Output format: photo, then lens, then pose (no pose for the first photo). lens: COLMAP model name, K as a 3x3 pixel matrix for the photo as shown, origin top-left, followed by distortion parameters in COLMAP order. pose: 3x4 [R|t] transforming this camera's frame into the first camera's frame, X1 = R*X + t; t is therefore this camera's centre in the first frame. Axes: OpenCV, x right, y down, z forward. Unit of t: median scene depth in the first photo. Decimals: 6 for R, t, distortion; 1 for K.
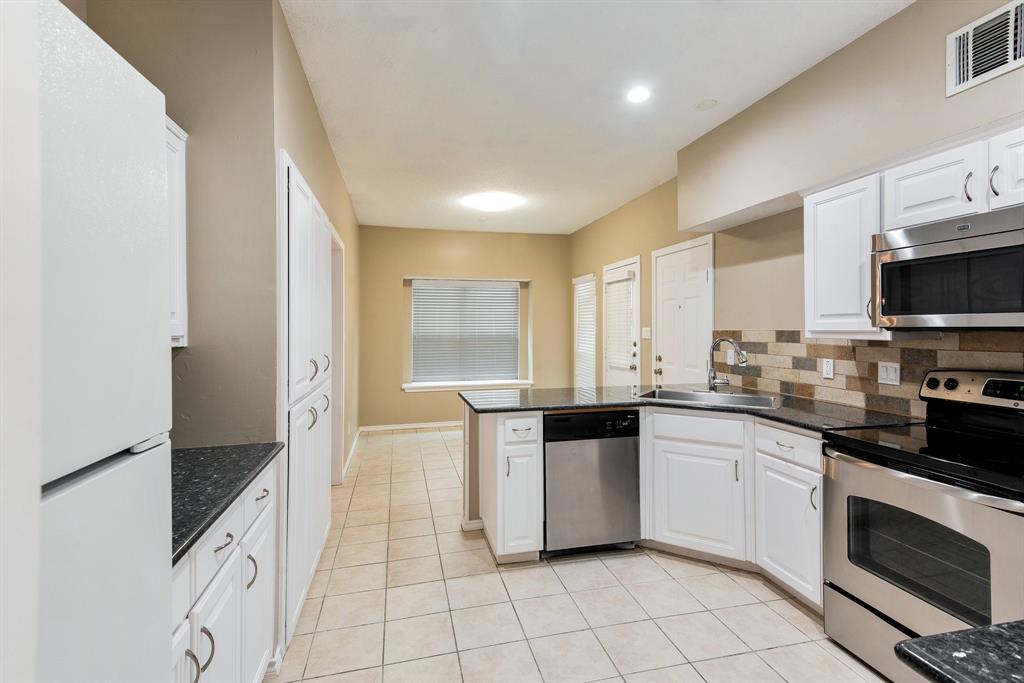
lens RADIAL K [[484.3, 0, 512.1], [0, 484.3, 317.3], [0, 0, 1]] dist [0.000256, 0.000063]
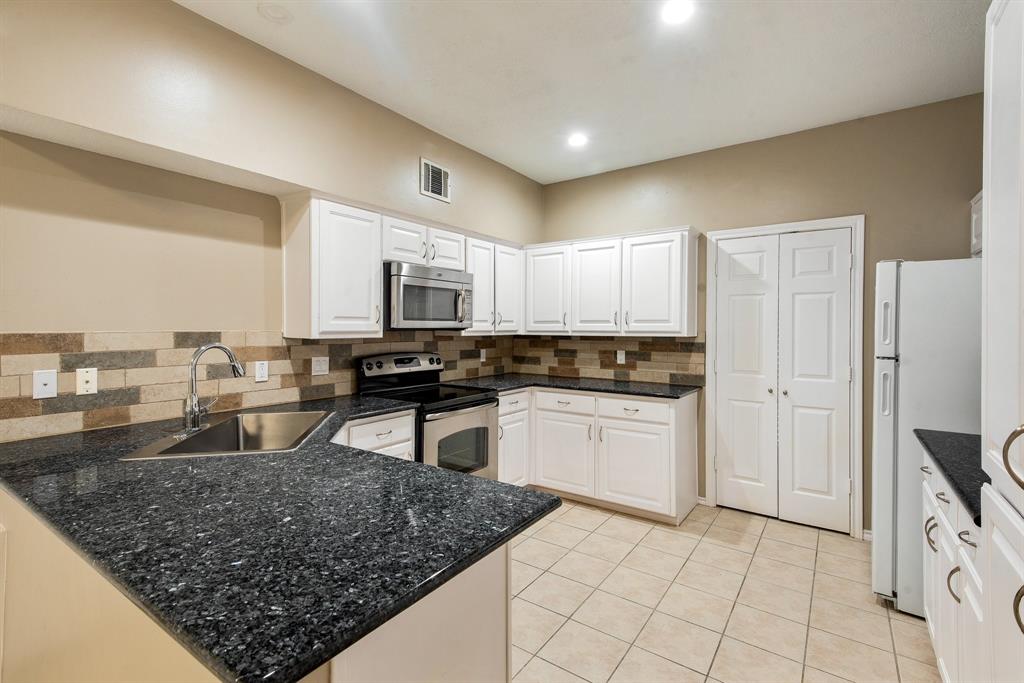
lens RADIAL K [[456.6, 0, 508.3], [0, 456.6, 343.7], [0, 0, 1]] dist [0.044487, -0.015257]
pose [[-0.657878, -0.008344, 0.753078, -0.333862], [-0.002288, 0.999956, 0.009081, 0.039054], [-0.753121, 0.004251, -0.657868, 1.149472]]
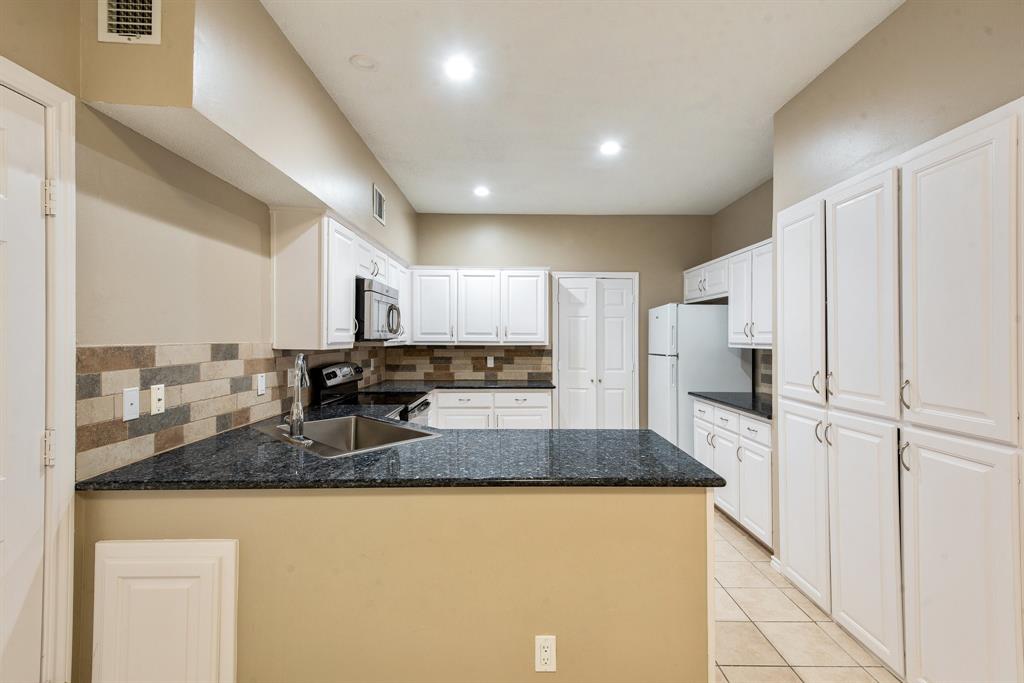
lens RADIAL K [[456.6, 0, 508.3], [0, 456.6, 343.7], [0, 0, 1]] dist [0.044487, -0.015257]
pose [[-0.971754, 0.013888, 0.235586, -0.016554], [0.011876, 0.999880, -0.009956, 0.040205], [-0.235696, -0.006877, -0.971803, 1.630736]]
